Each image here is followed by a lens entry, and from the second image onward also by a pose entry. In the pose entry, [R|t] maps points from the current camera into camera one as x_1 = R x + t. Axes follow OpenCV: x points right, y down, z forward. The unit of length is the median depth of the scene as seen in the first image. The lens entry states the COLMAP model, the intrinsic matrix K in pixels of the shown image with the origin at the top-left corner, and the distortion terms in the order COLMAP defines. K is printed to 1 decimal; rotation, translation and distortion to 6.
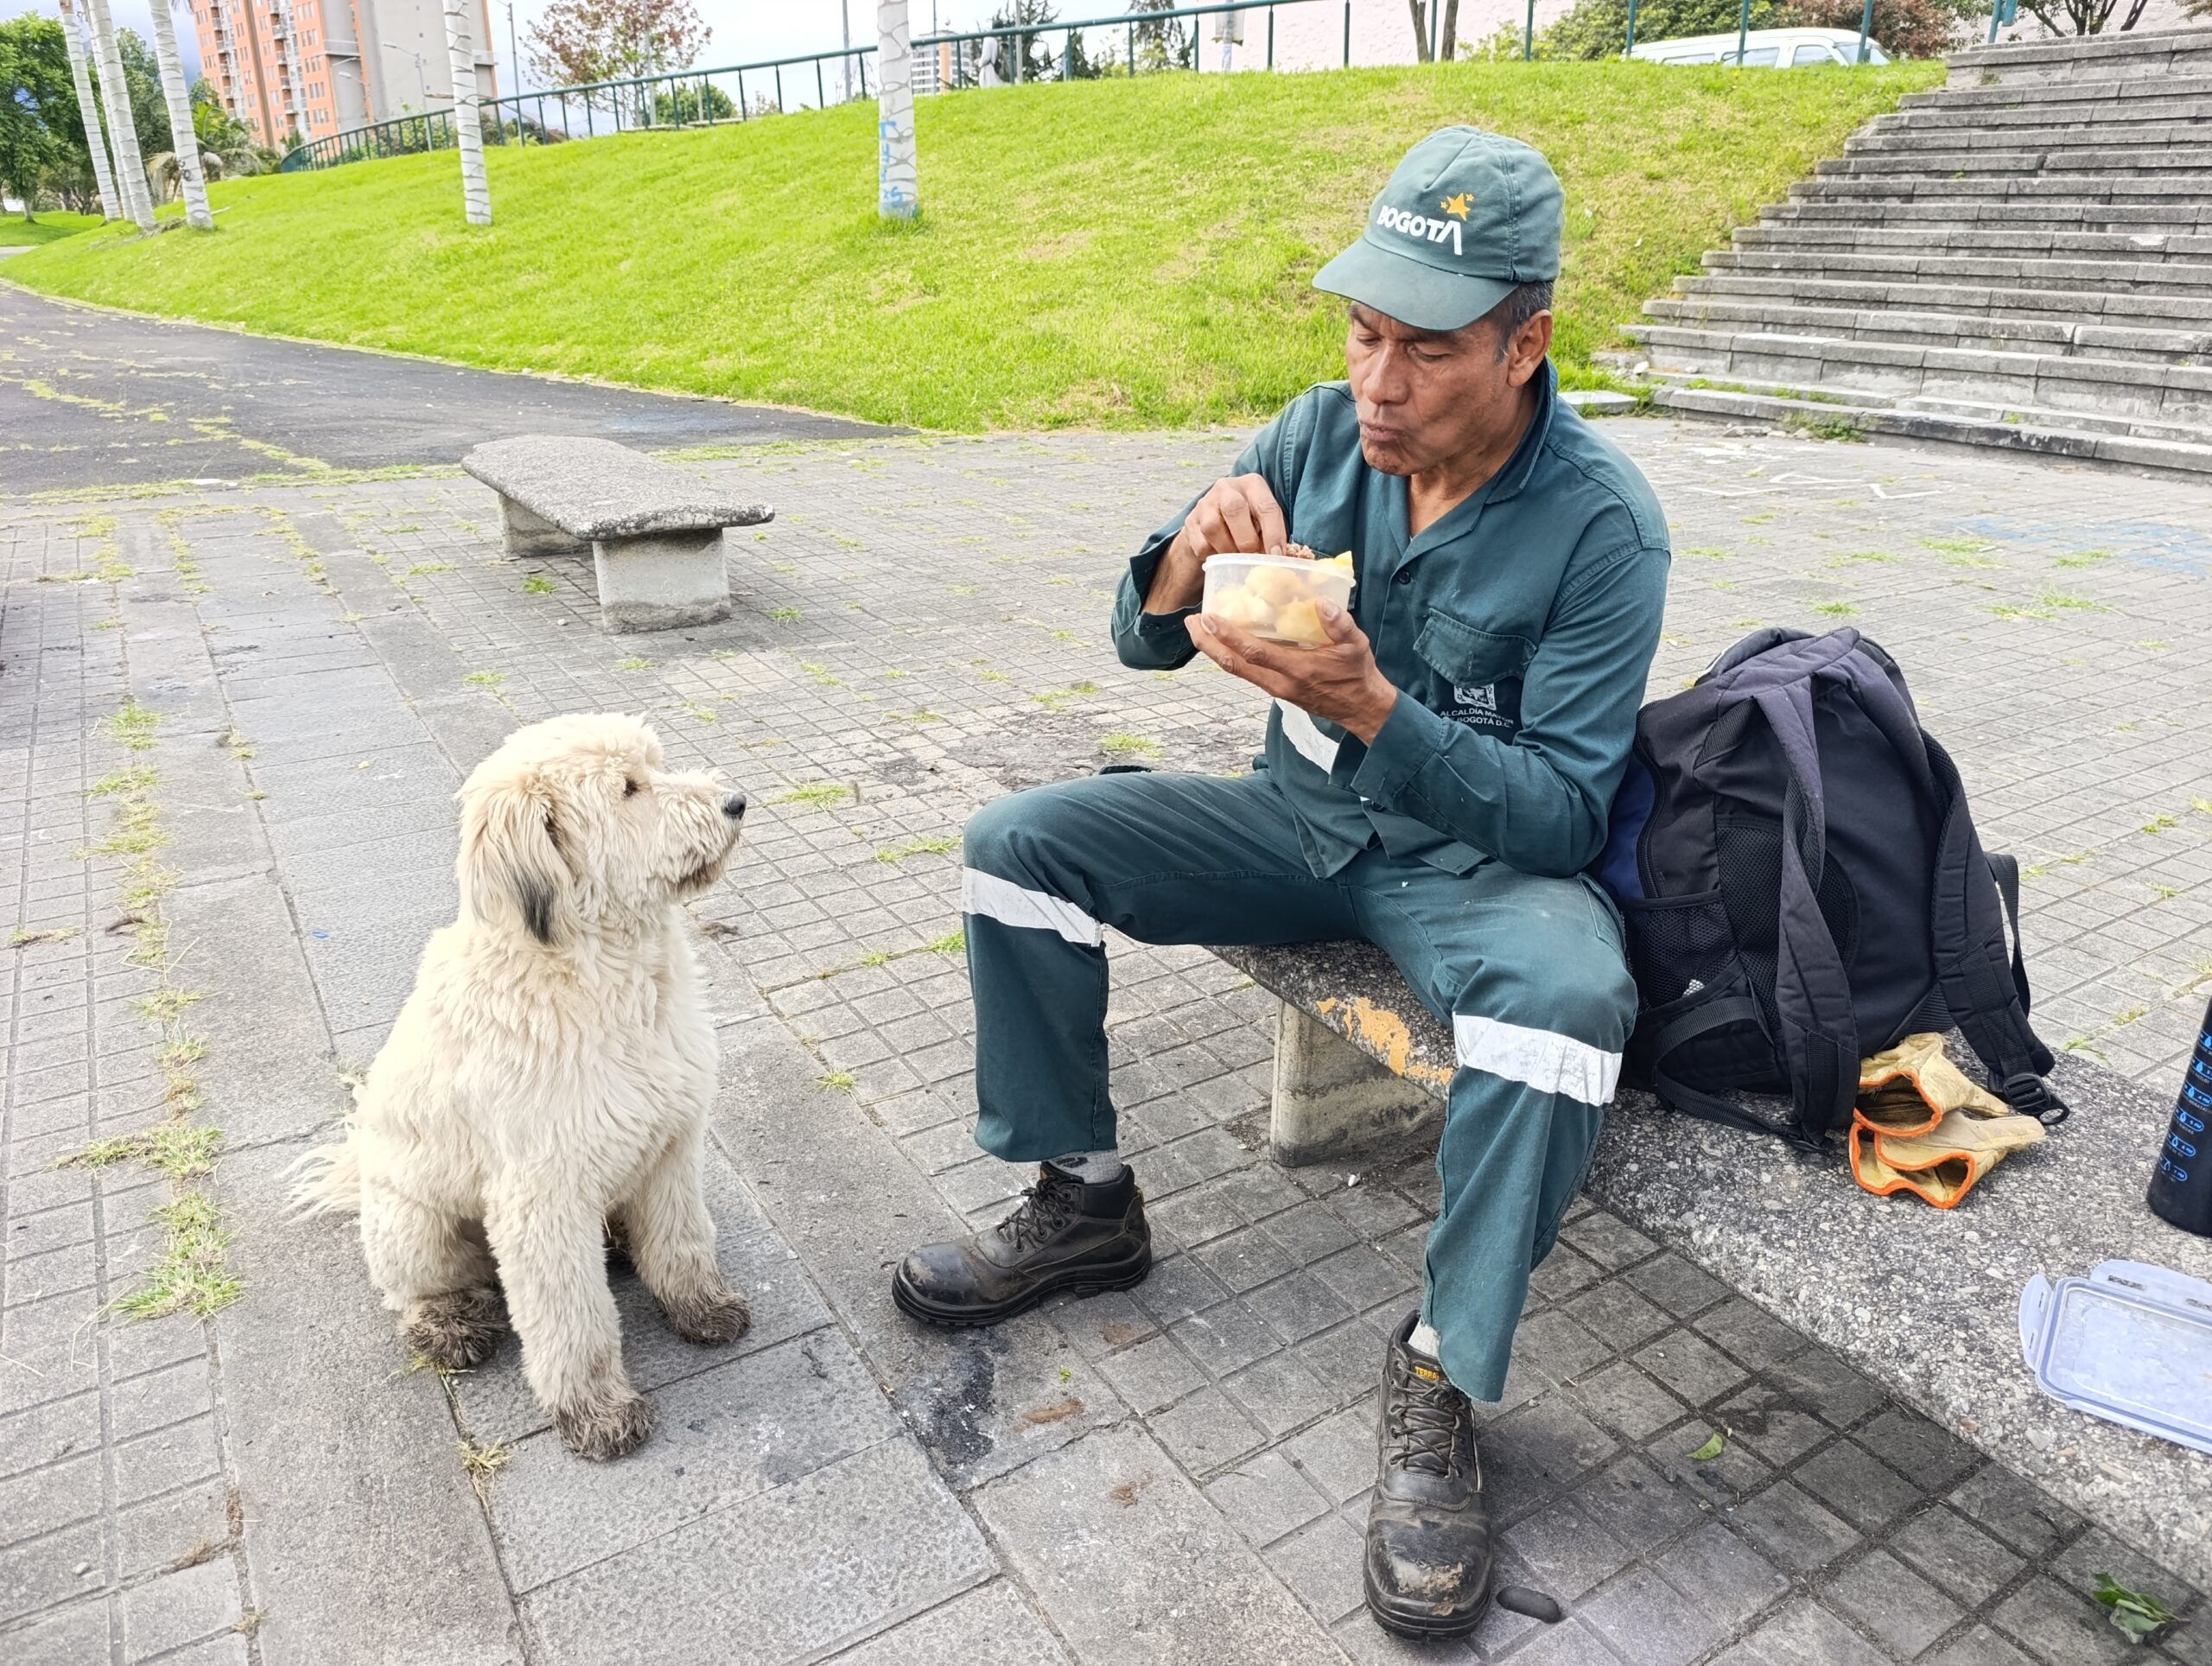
lens RADIAL K [[1609.0, 0, 1106.0], [0, 1609.0, 833.0], [0, 0, 1]] dist [0.031298, -0.007073]
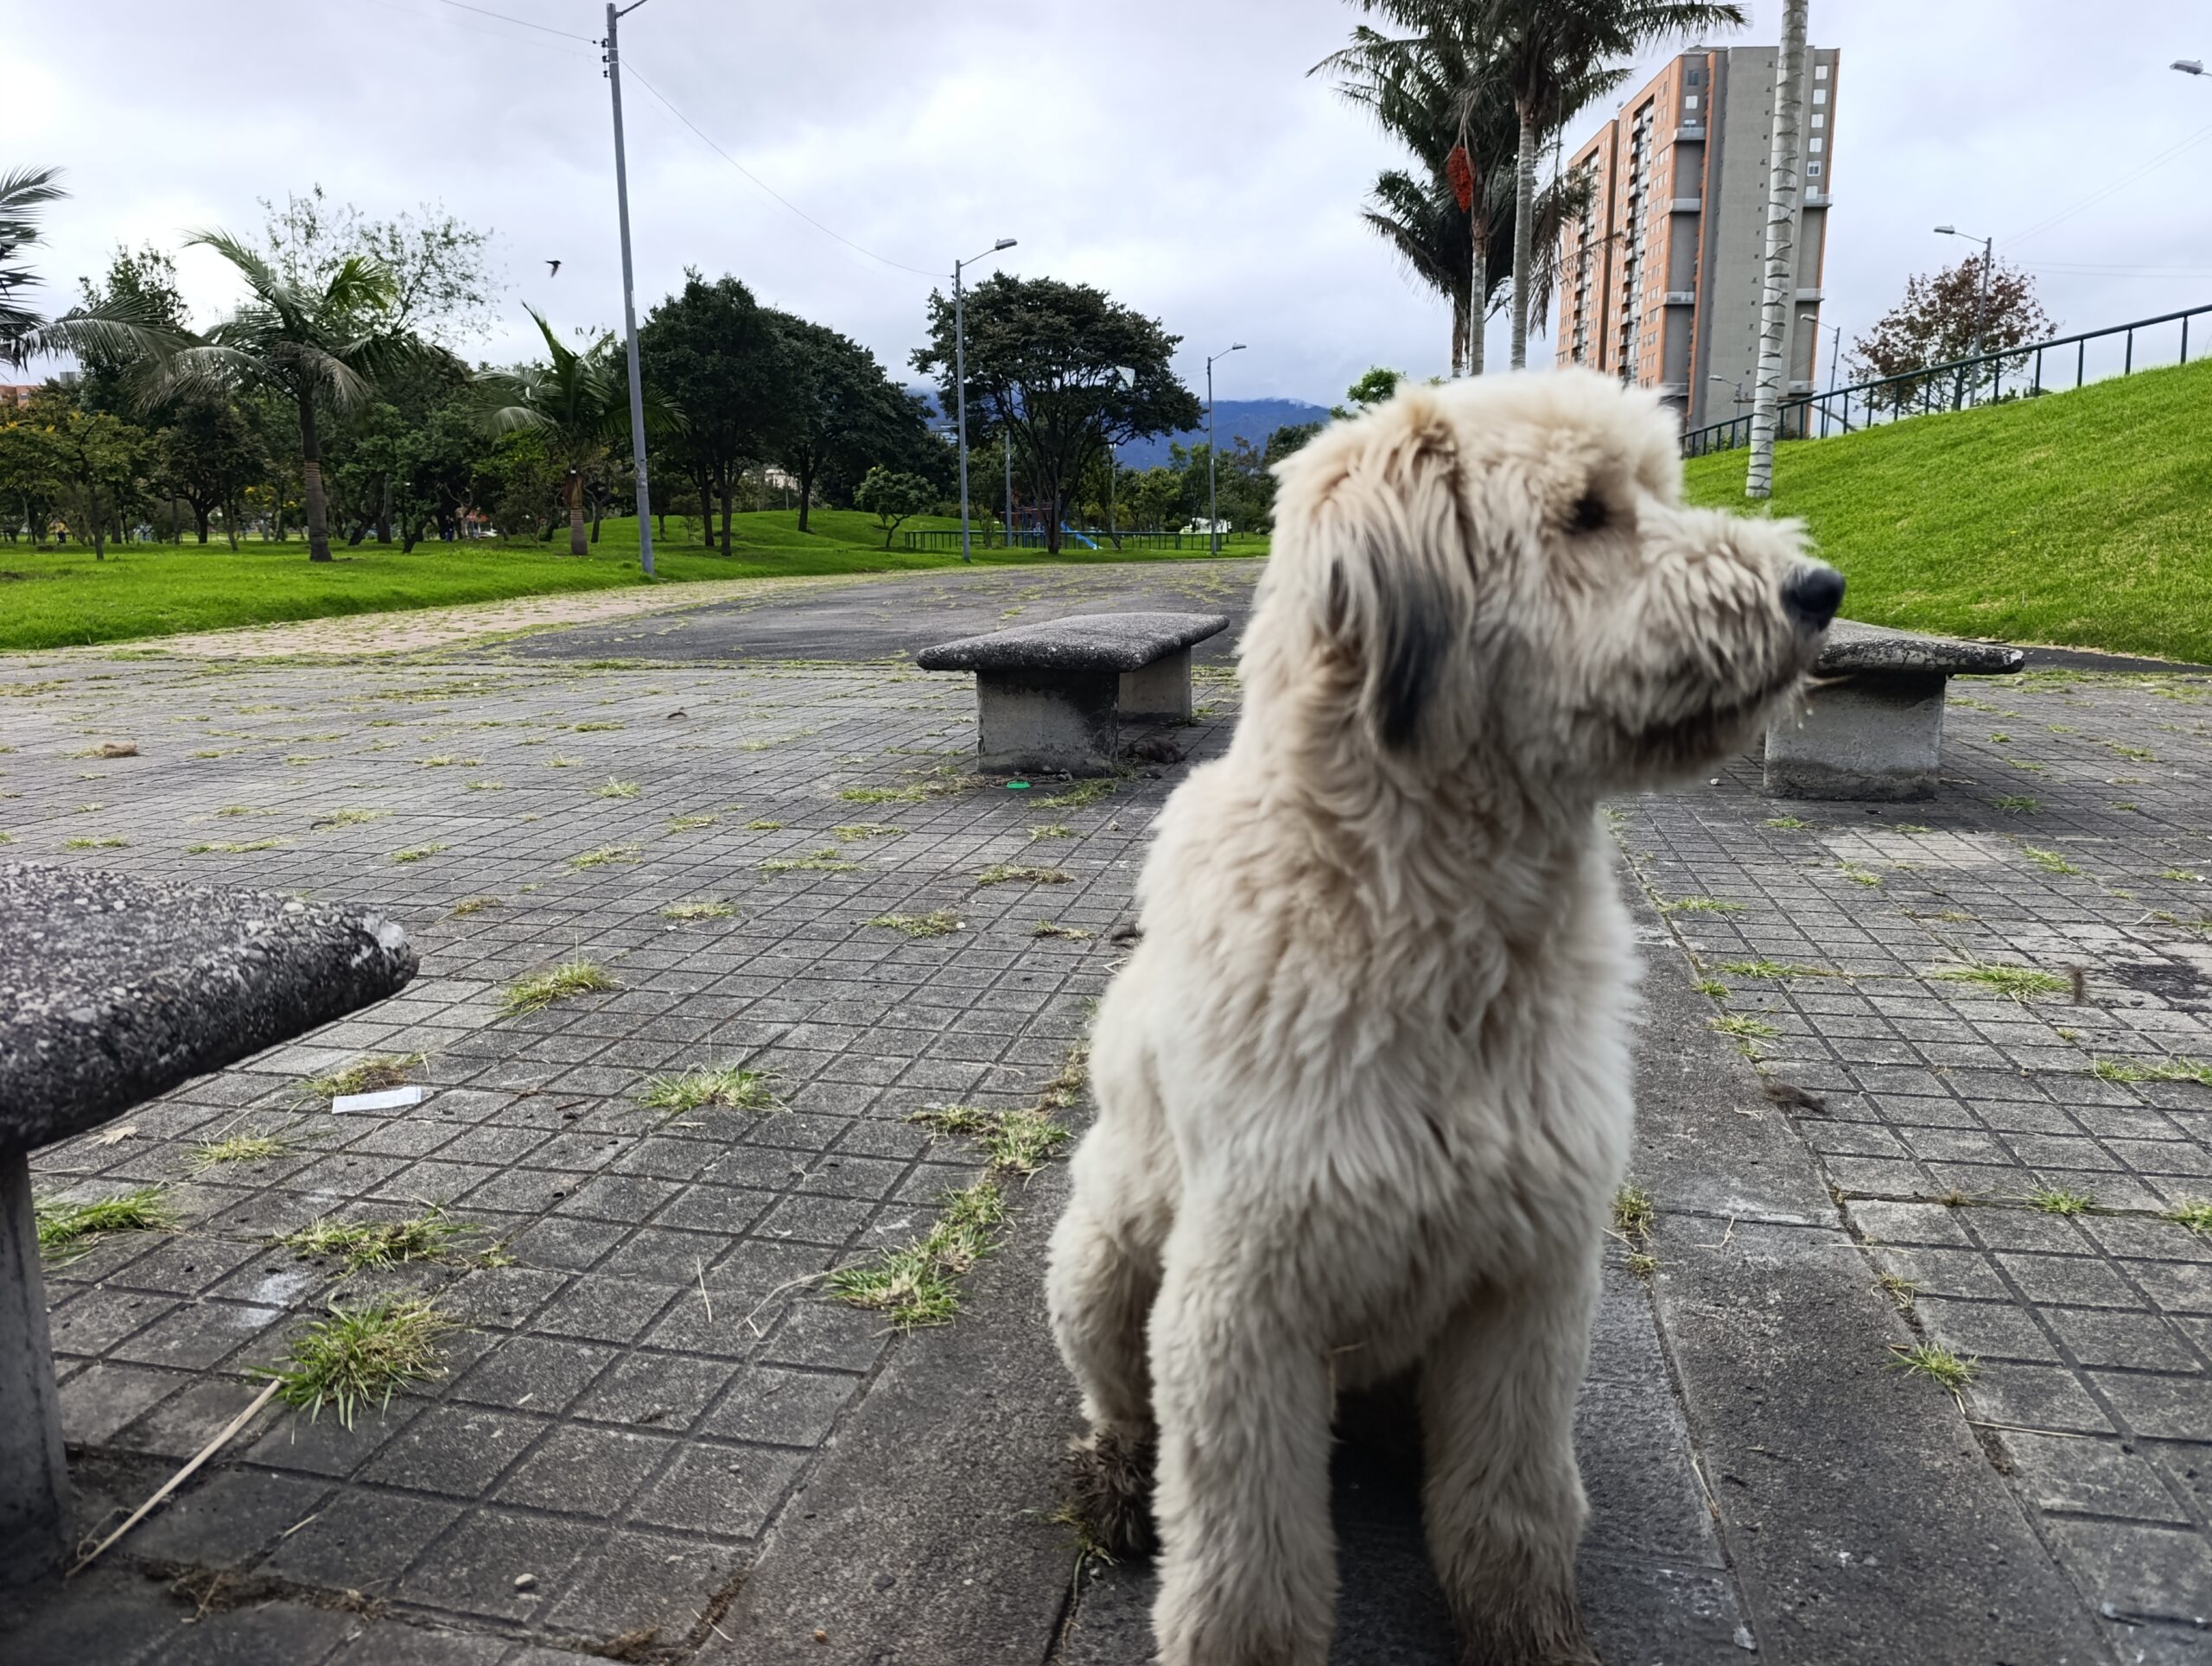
lens RADIAL K [[1496.1, 0, 1074.4], [0, 1496.1, 830.9], [0, 0, 1]] dist [0.020477, -0.017482]
pose [[0.711130, 0.112635, -0.693979, -0.025384], [-0.238098, 0.967338, -0.086980, 0.059591], [0.661516, 0.227089, 0.714722, 0.257178]]
